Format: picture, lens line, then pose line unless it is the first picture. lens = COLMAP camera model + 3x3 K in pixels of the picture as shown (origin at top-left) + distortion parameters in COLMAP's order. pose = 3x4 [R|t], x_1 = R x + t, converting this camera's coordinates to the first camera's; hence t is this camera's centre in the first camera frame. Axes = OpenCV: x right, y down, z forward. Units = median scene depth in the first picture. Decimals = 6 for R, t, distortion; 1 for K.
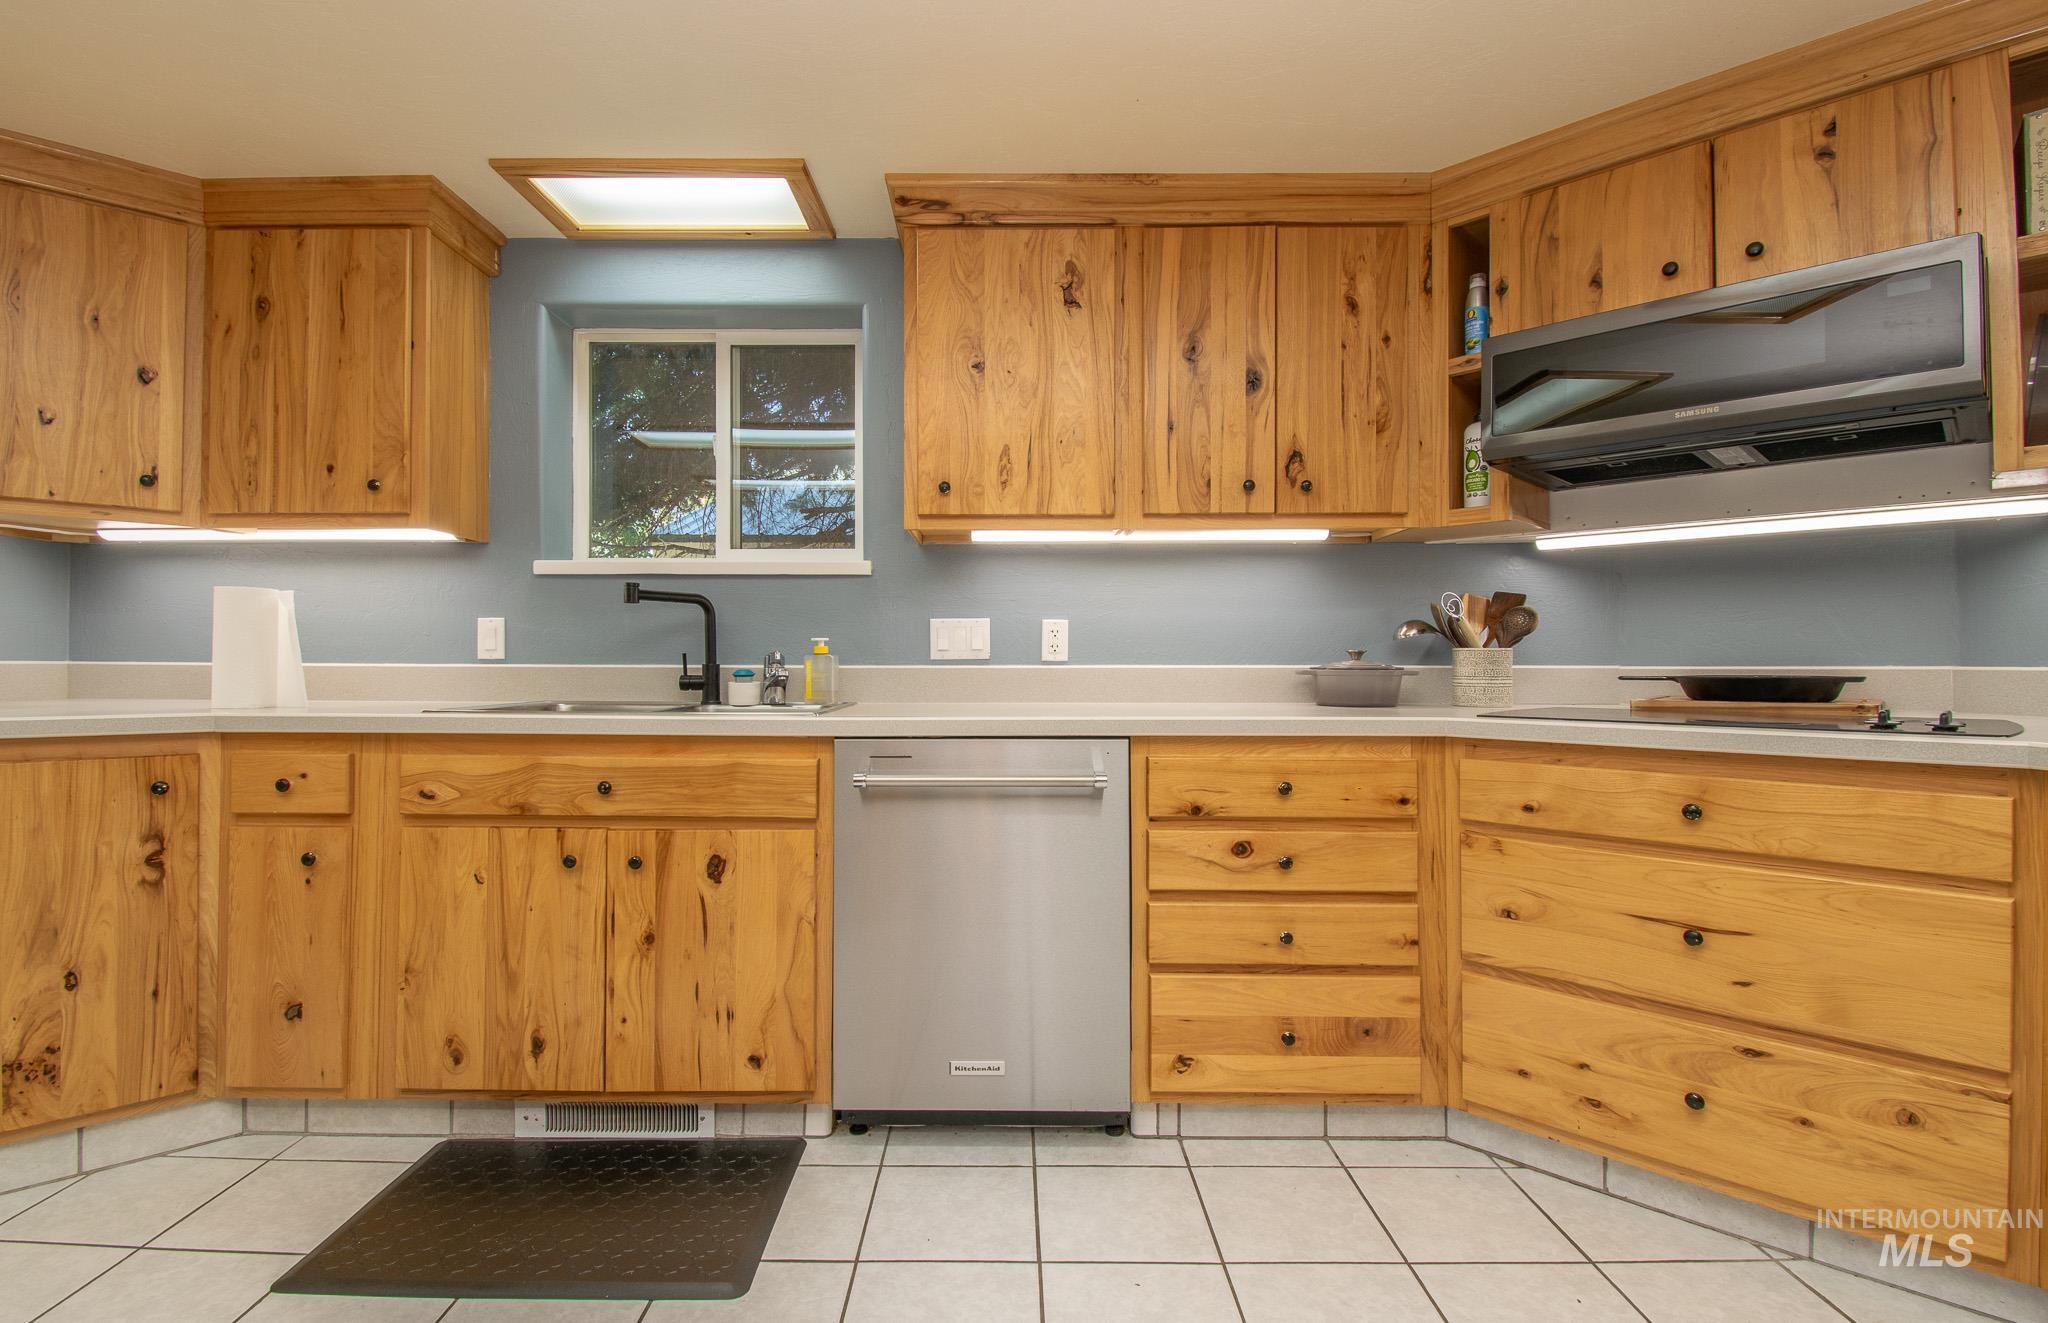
lens RADIAL K [[975.7, 0, 1044.2], [0, 975.7, 659.4], [0, 0, 1]] dist [-0.013397, -0.003948]
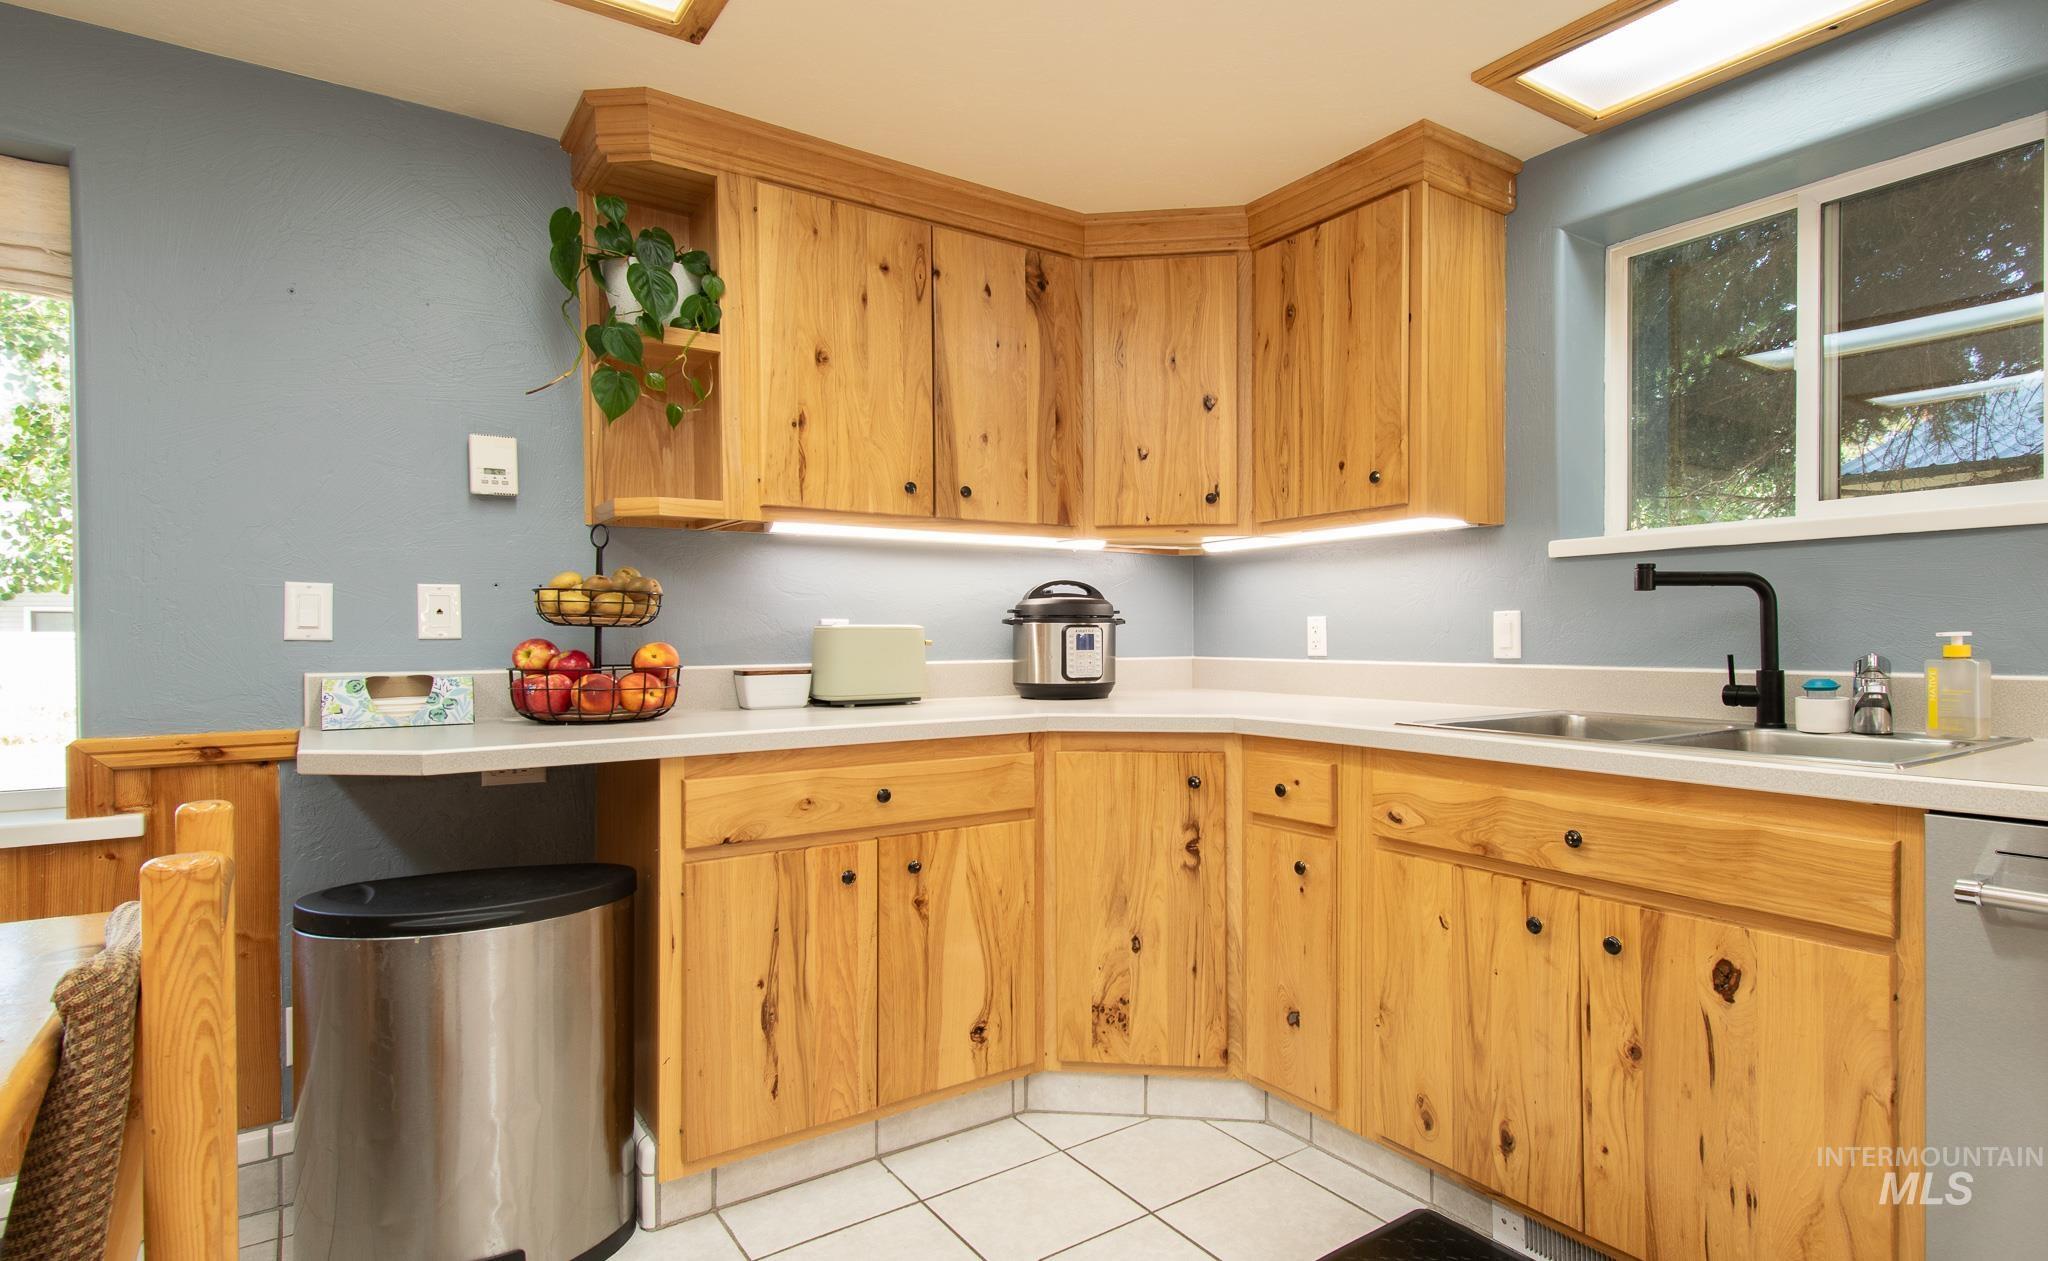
lens RADIAL K [[1108.9, 0, 1136.8], [0, 1108.9, 655.4], [0, 0, 1]] dist [0.033406, -0.009422]
pose [[0.596093, 0.005946, -0.802893, 0.045857], [0.007752, 0.999883, 0.013160, -0.025496], [0.802878, -0.014069, 0.595978, 0.189560]]
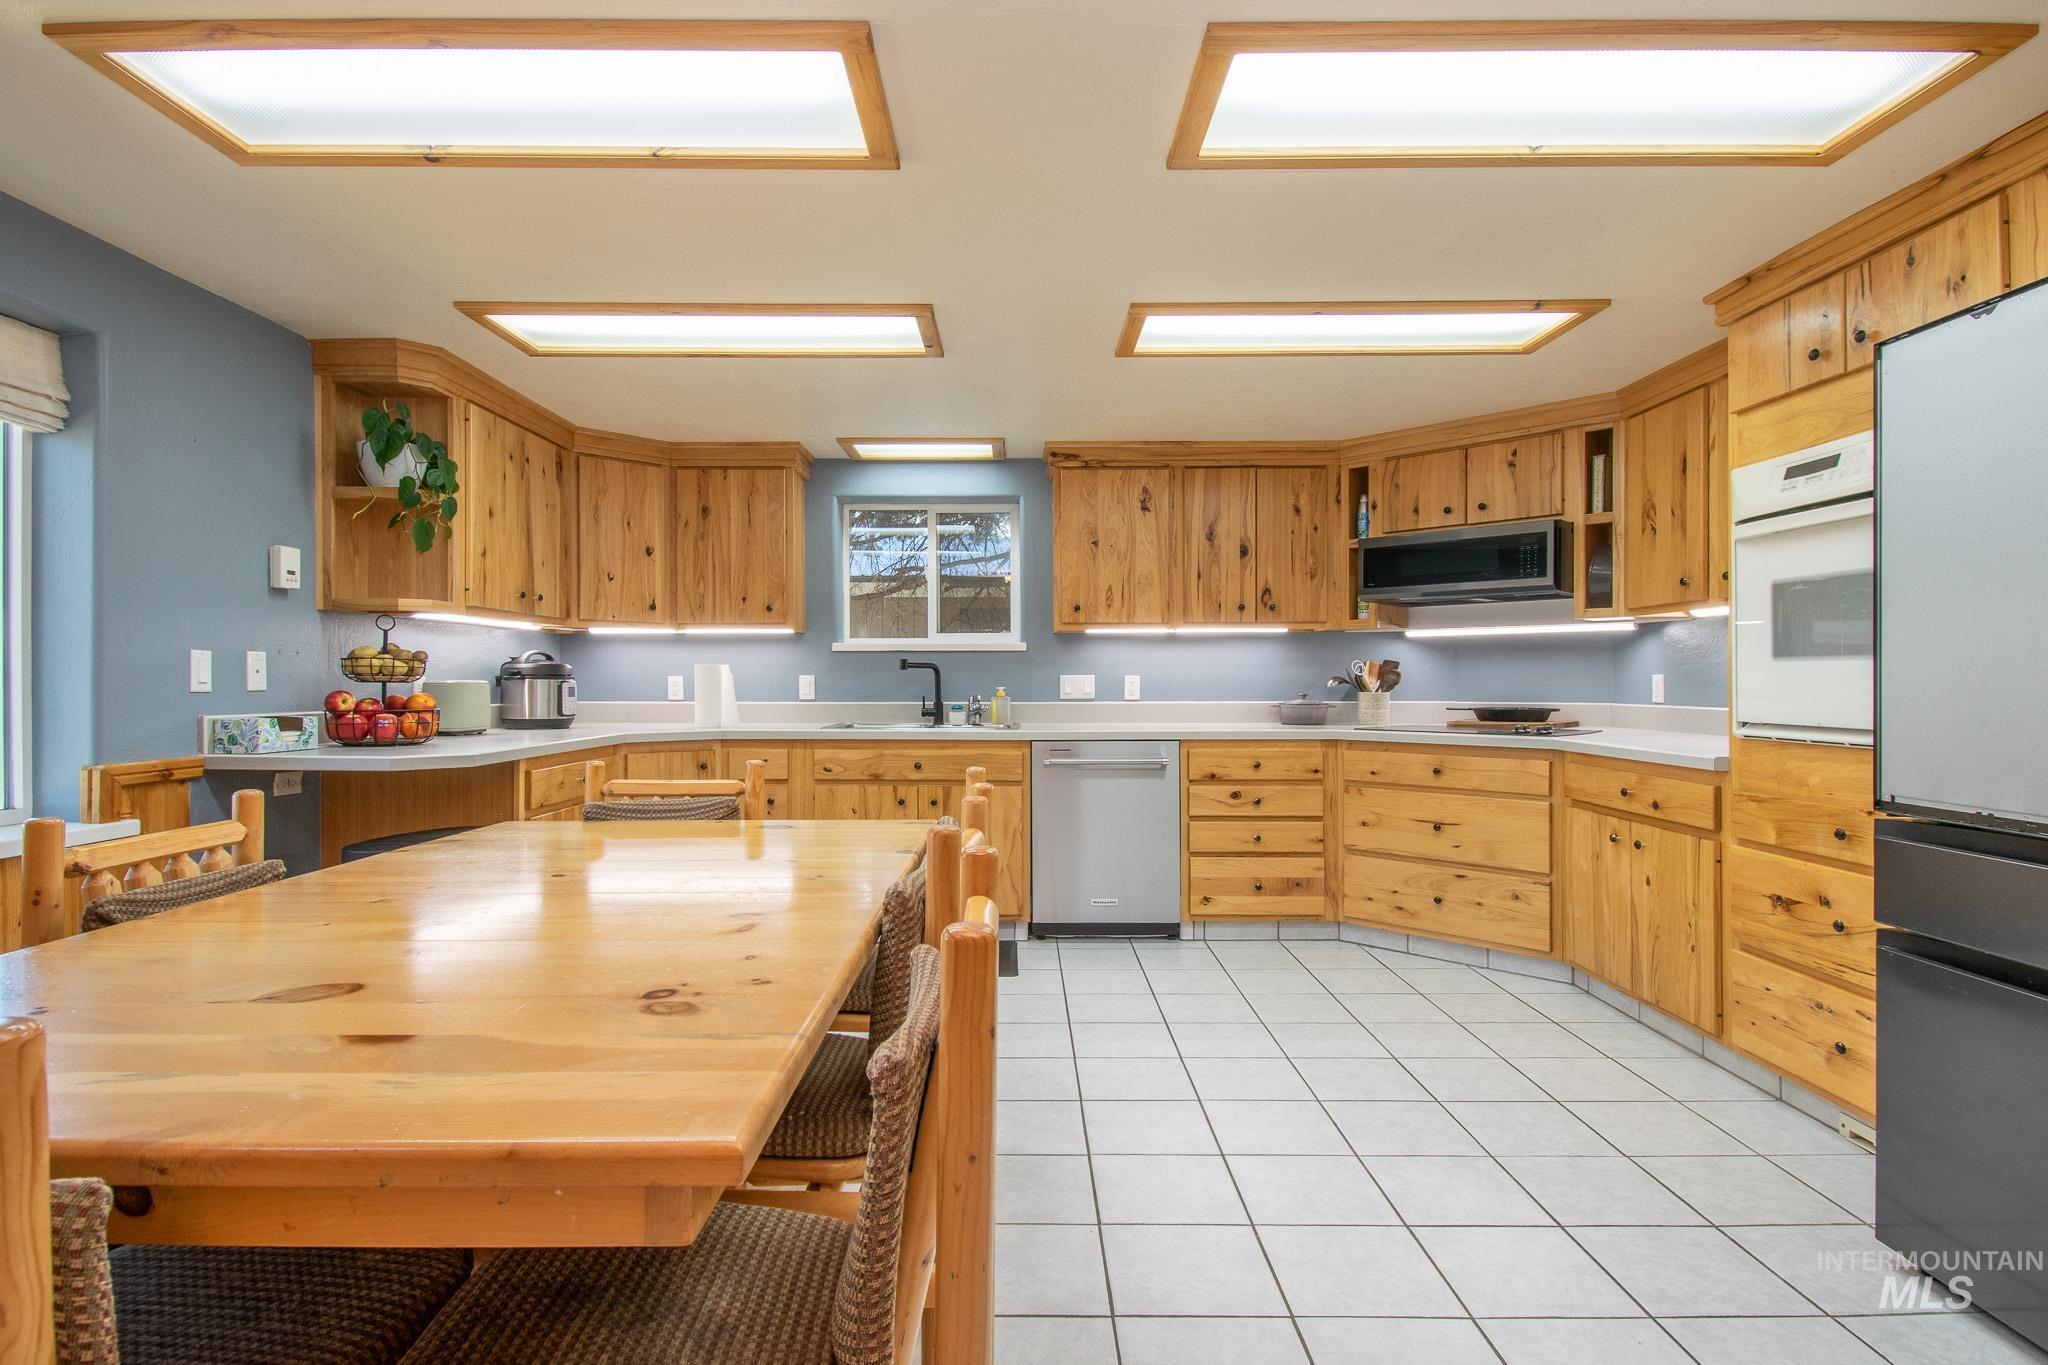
lens RADIAL K [[891.1, 0, 1017.8], [0, 891.1, 701.9], [0, 0, 1]] dist [-0.016932, 0.000188]
pose [[0.998002, -0.003810, -0.063068, -0.120321], [0.005125, 0.999773, 0.020700, -0.036224], [0.062974, -0.020982, 0.997795, -0.793965]]
